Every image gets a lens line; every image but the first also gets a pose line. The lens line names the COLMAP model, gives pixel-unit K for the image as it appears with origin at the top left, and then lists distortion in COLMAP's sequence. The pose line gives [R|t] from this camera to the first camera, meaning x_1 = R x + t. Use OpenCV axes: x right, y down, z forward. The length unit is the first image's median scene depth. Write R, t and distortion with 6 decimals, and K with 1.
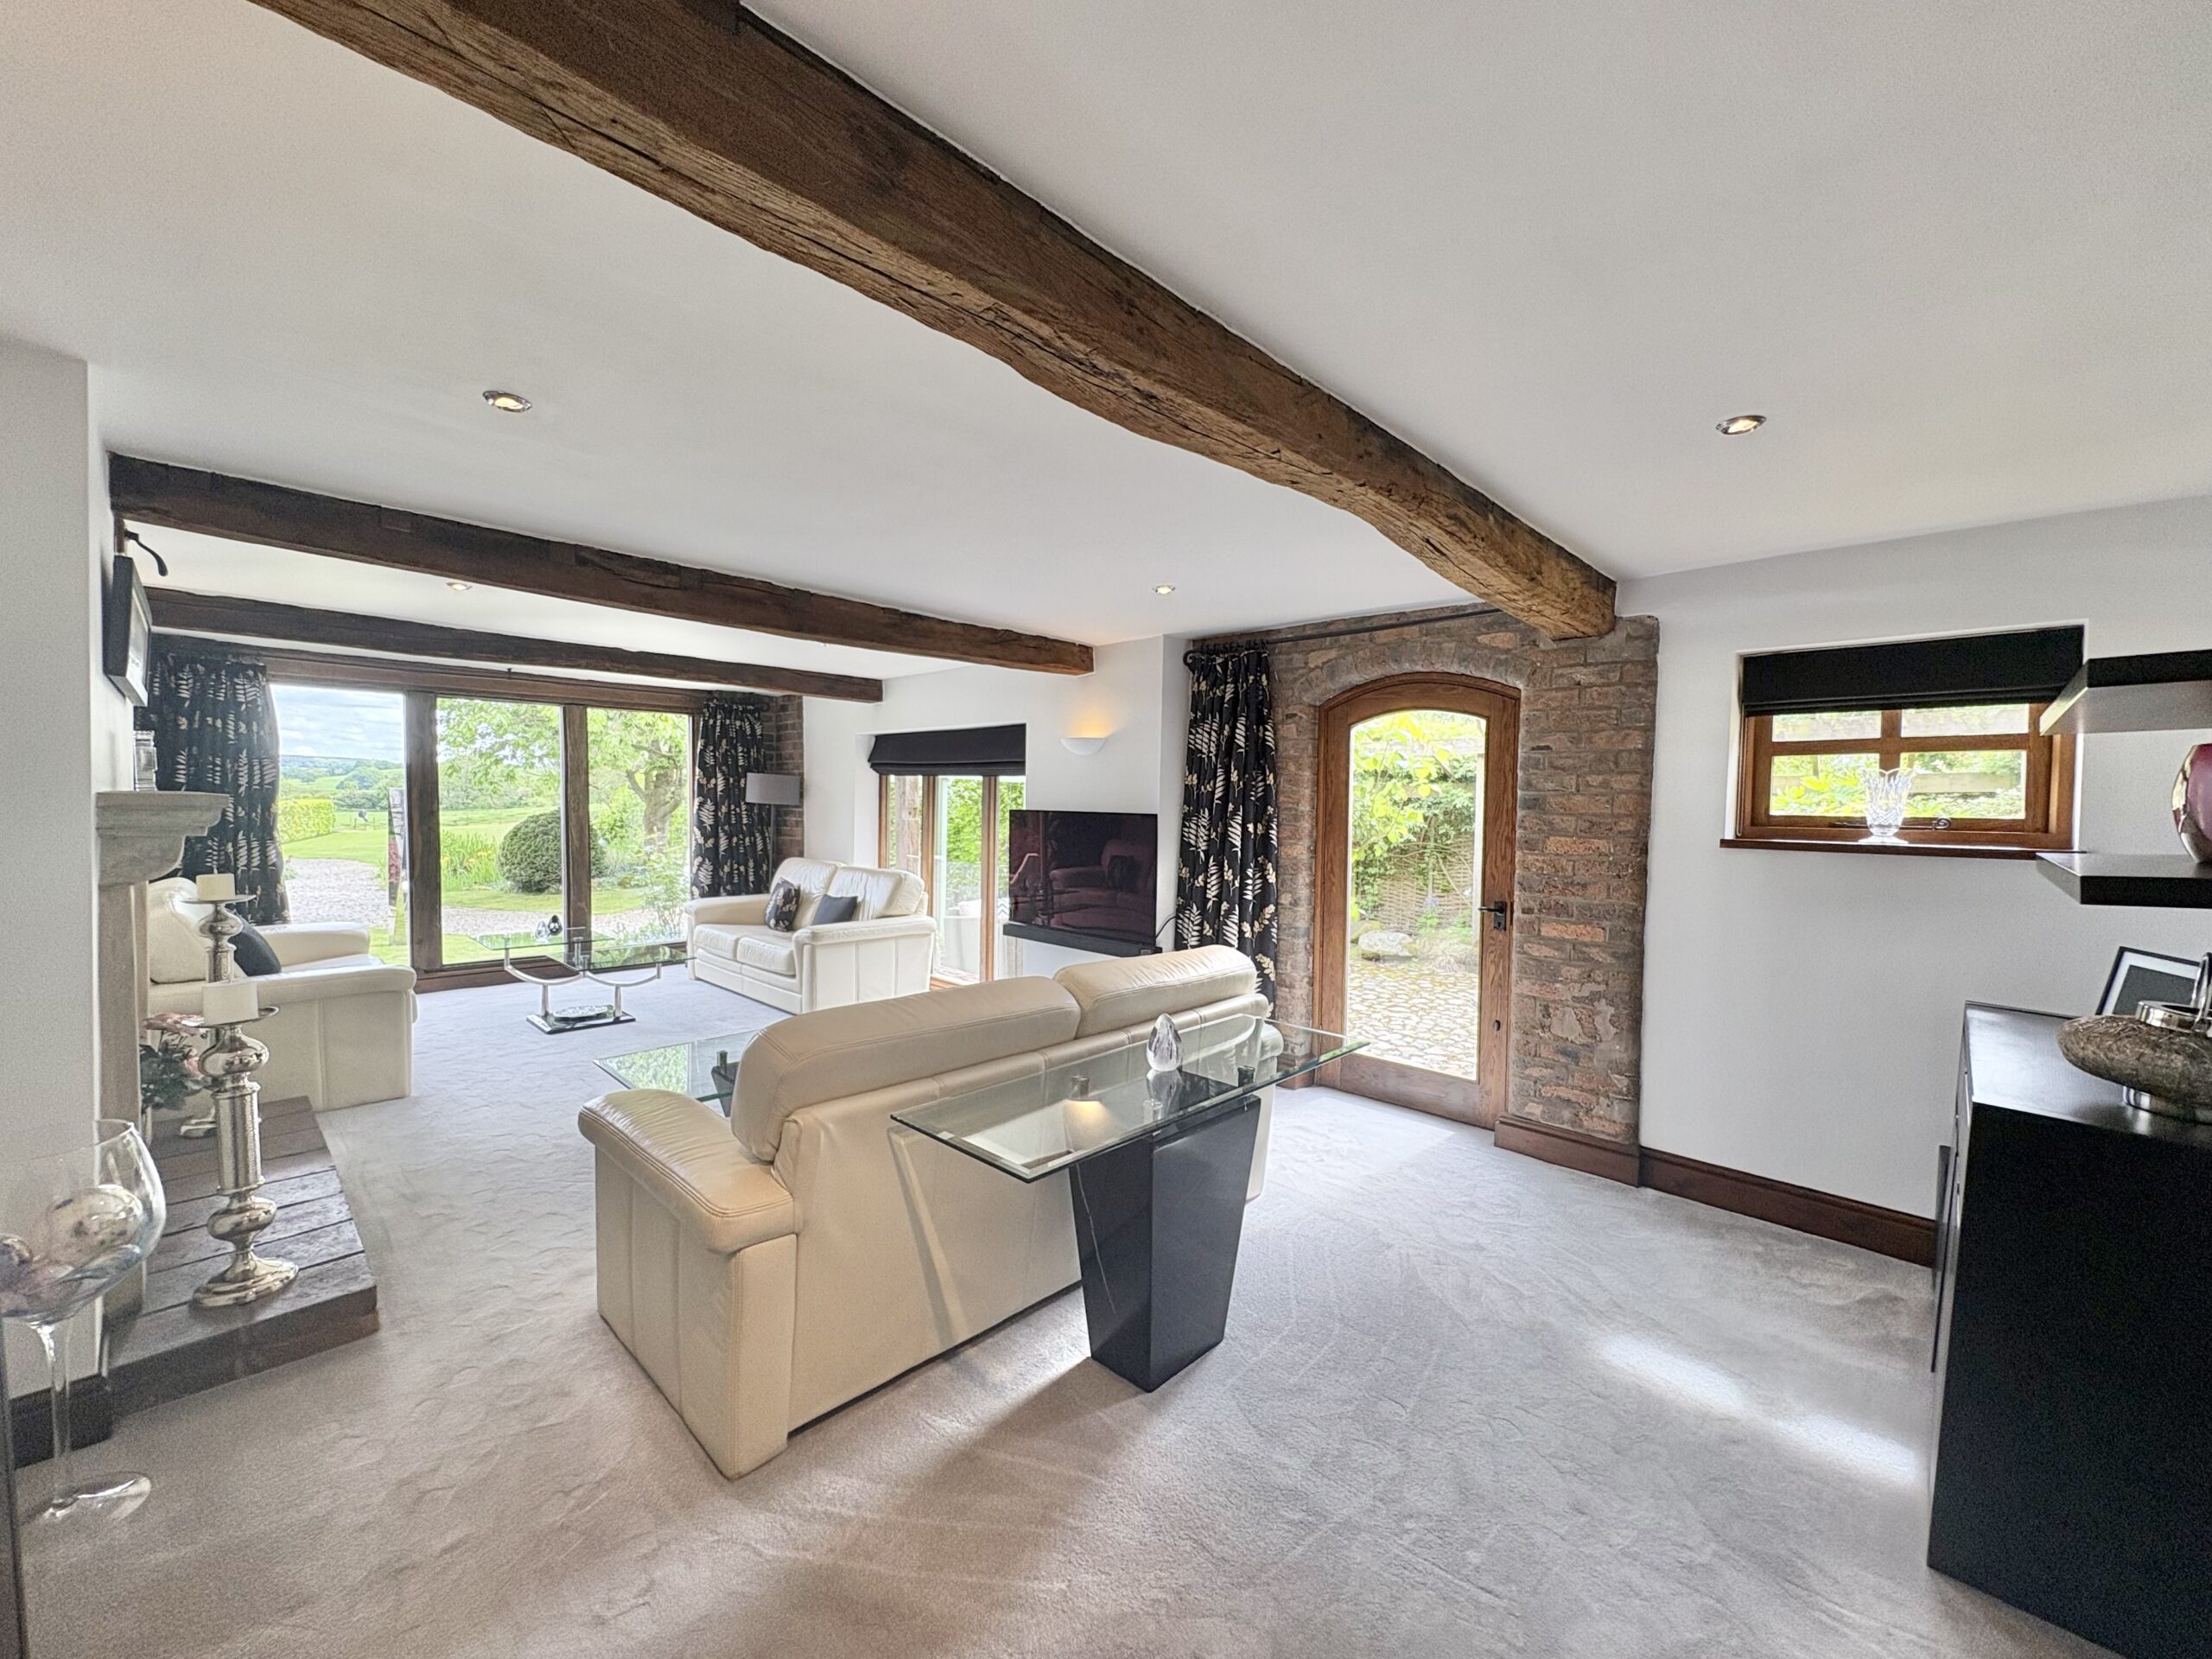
lens RADIAL K [[876.4, 0, 1107.9], [0, 876.4, 814.3], [0, 0, 1]] dist [0.007555, 0.000098]
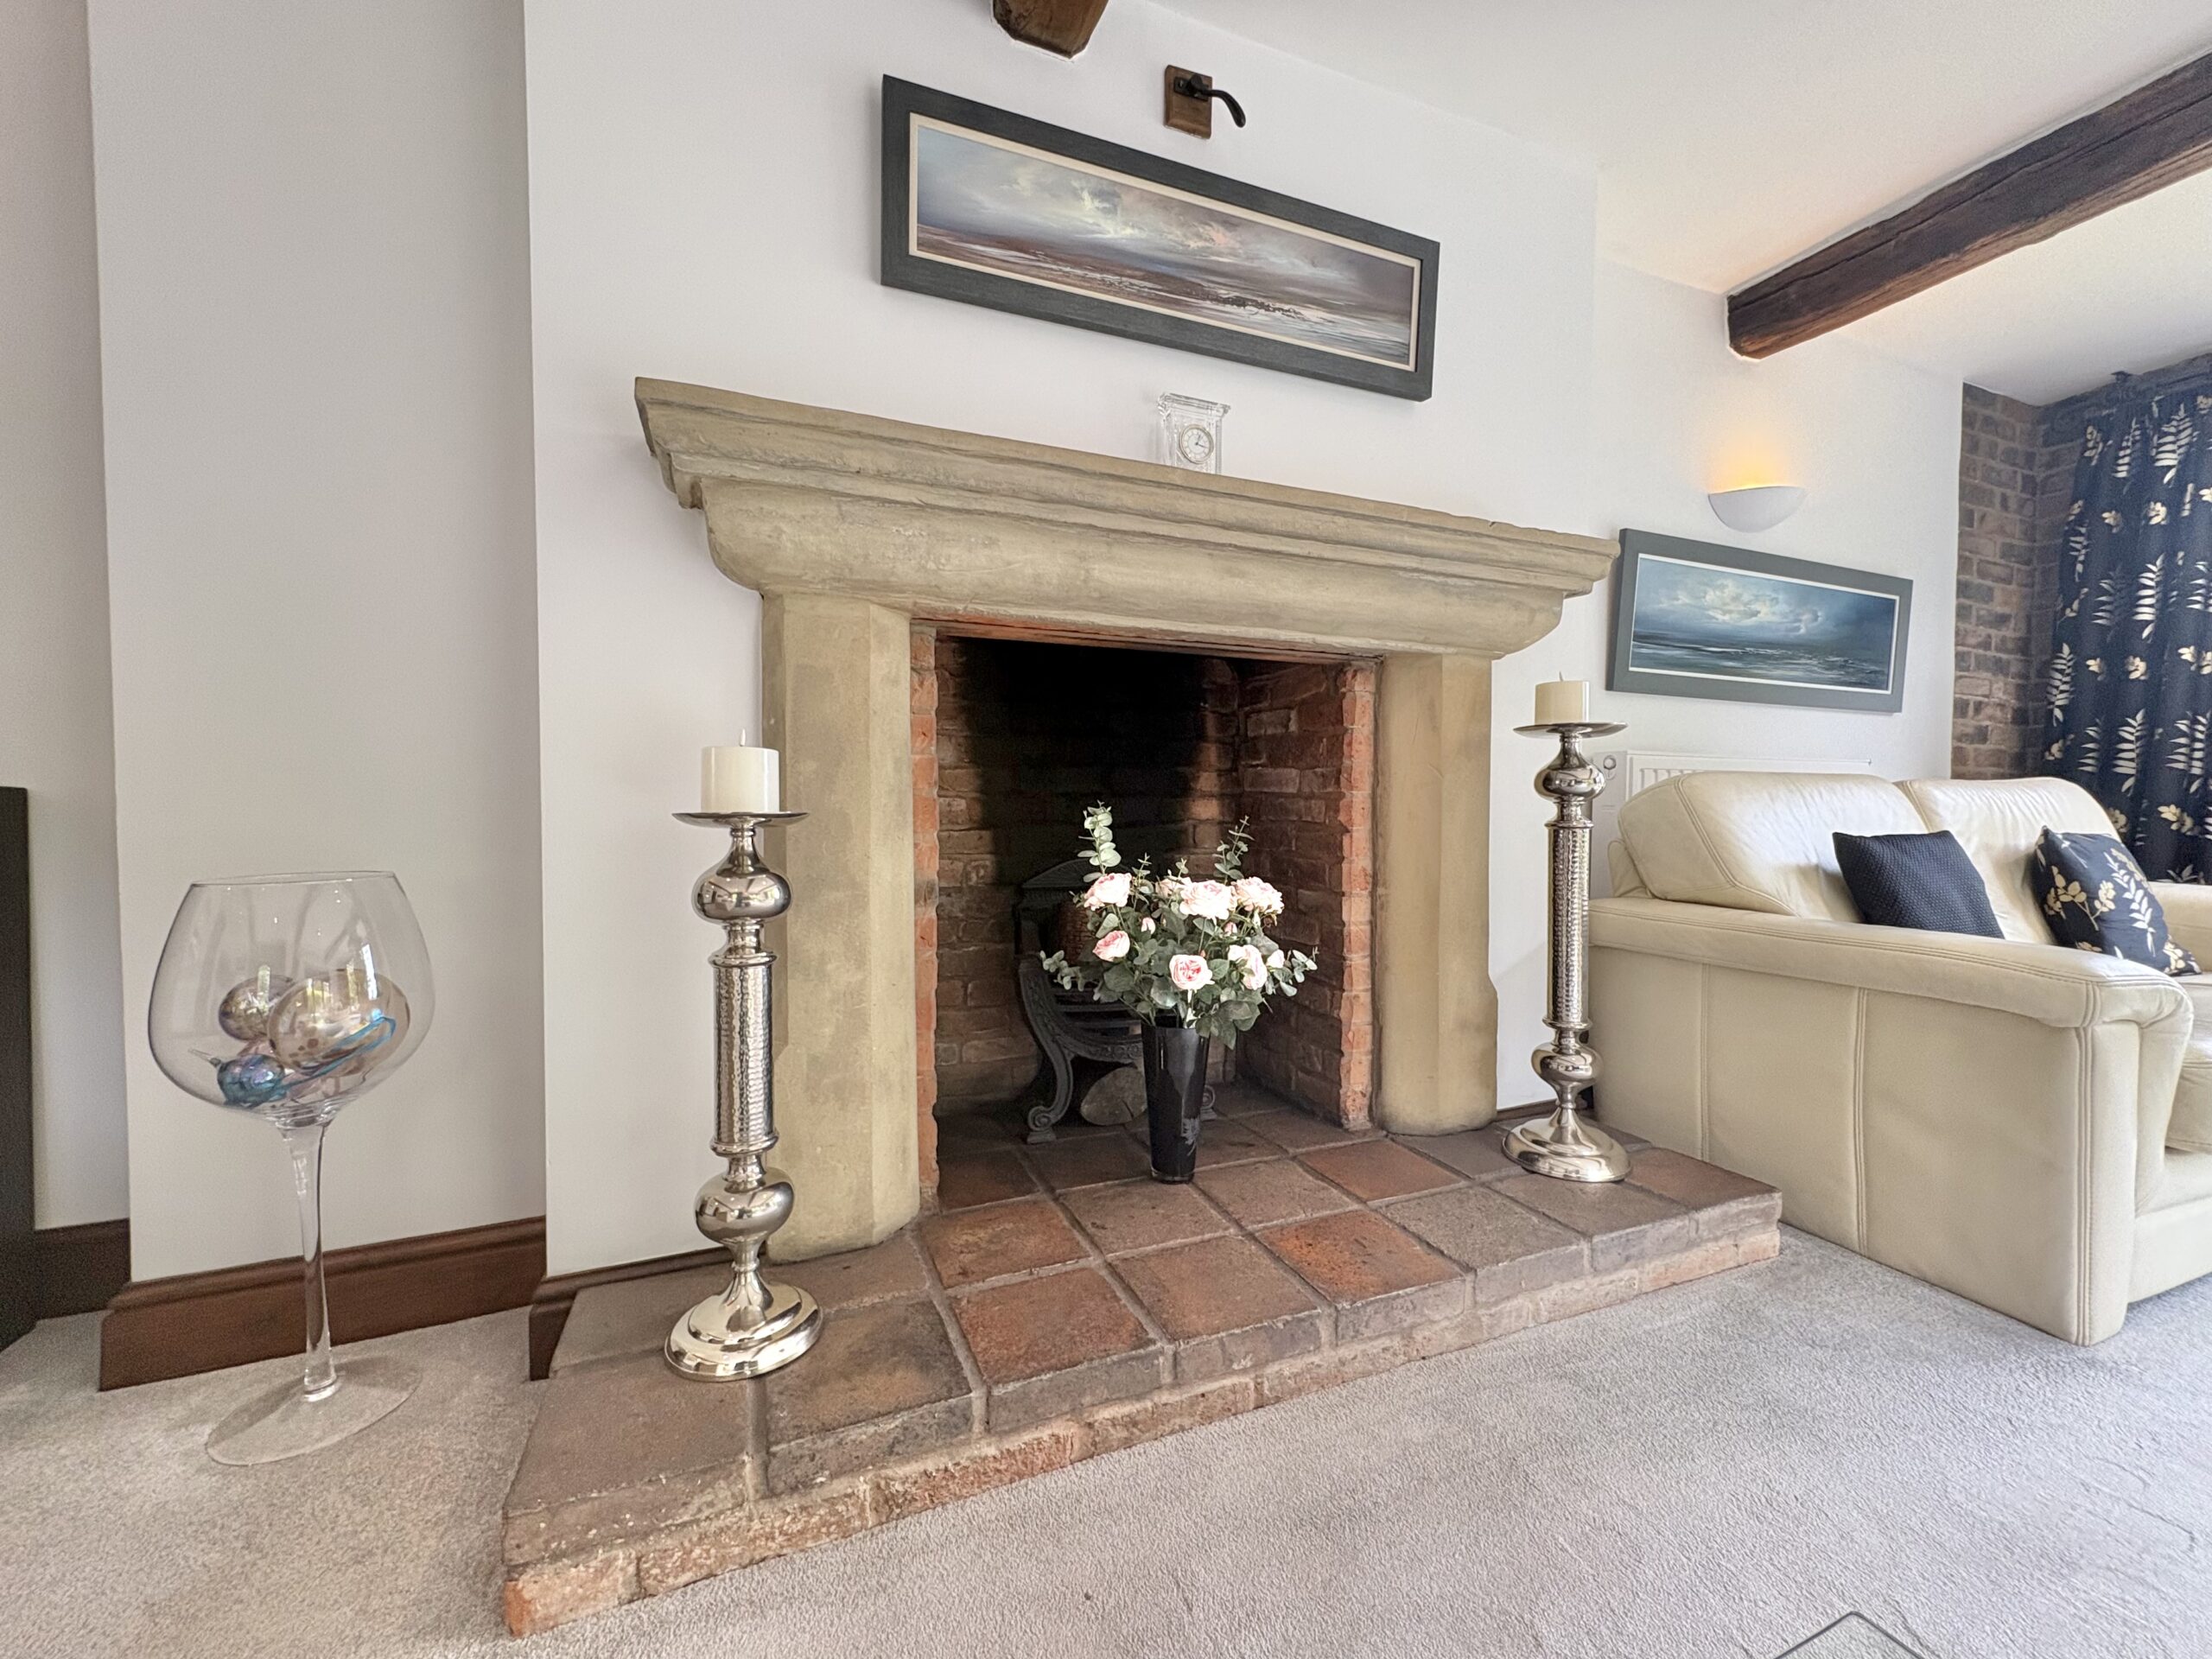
lens RADIAL K [[876.4, 0, 1102.0], [0, 876.4, 829.2], [0, 0, 1]] dist [0.007555, 0.000098]
pose [[-0.403506, 0.012127, -0.914897, -0.260055], [-0.018897, 0.999588, 0.021584, 0.097639], [0.914782, 0.025999, -0.403111, 0.620599]]
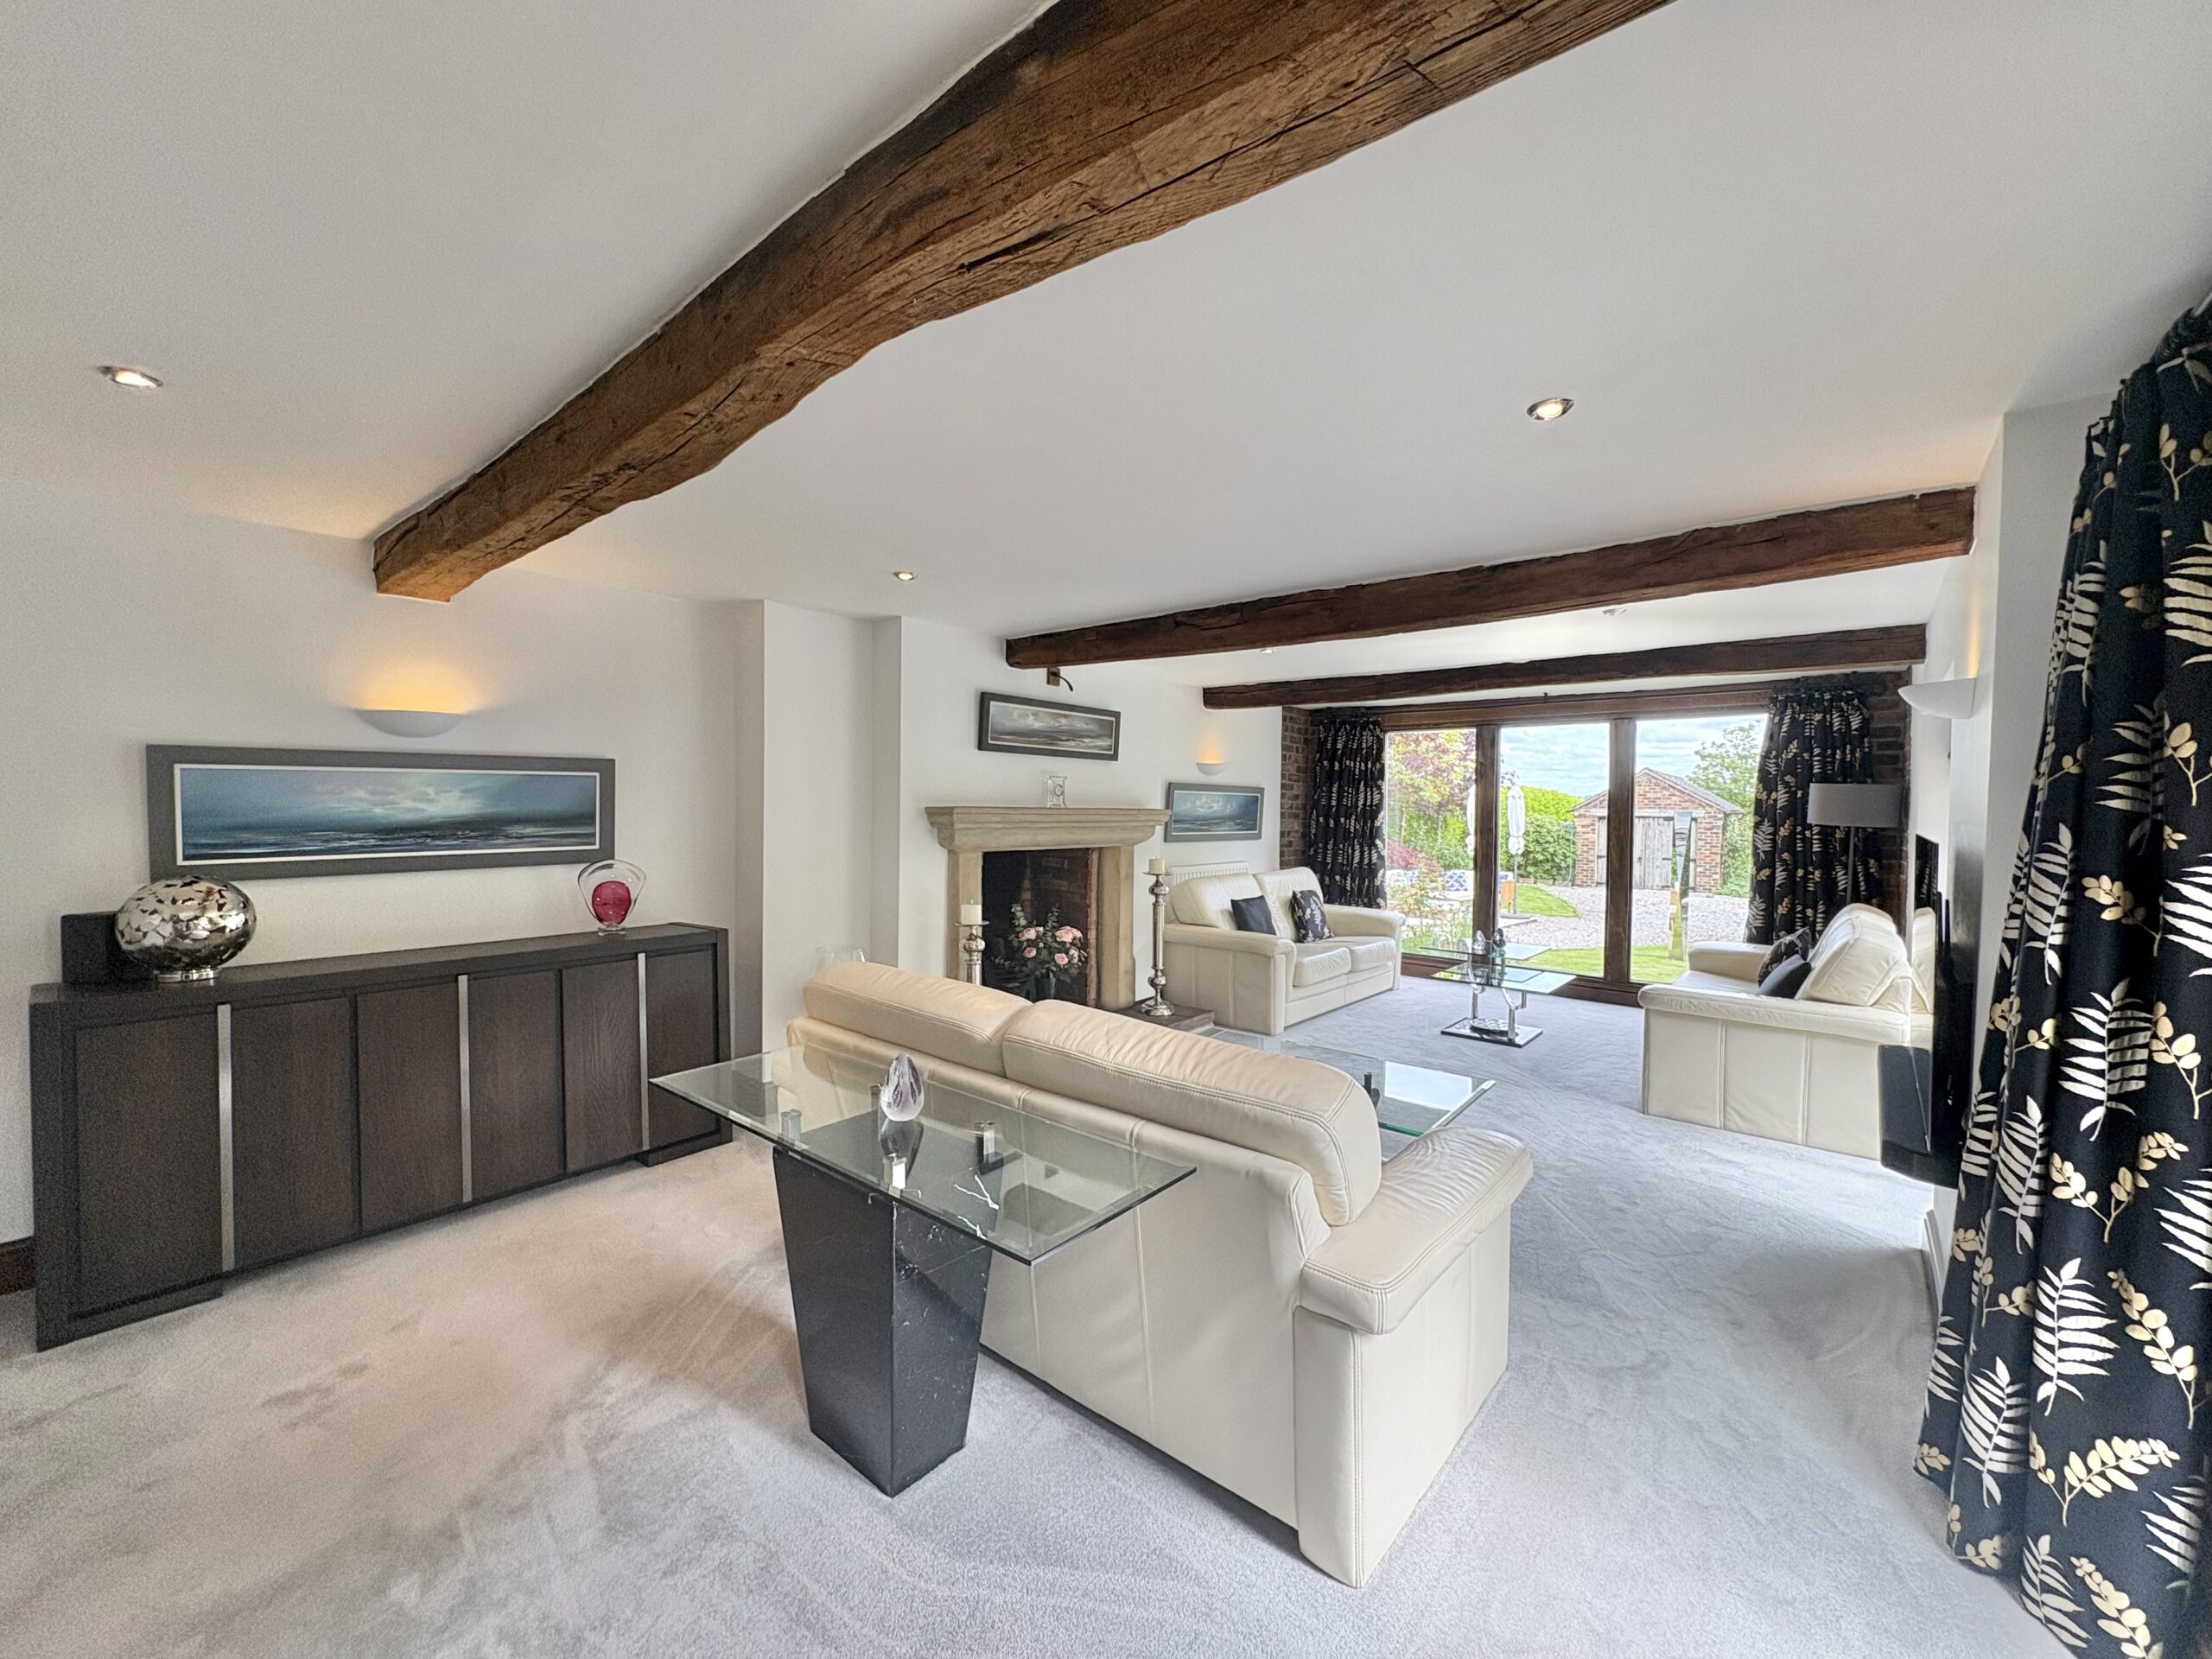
lens RADIAL K [[876.4, 0, 1094.7], [0, 876.4, 839.3], [0, 0, 1]] dist [0.007555, 0.000098]
pose [[0.061611, 0.026099, -0.997759, 0.414165], [-0.025352, 0.999376, 0.024576, -0.003851], [0.997778, 0.023781, 0.062234, 0.502422]]
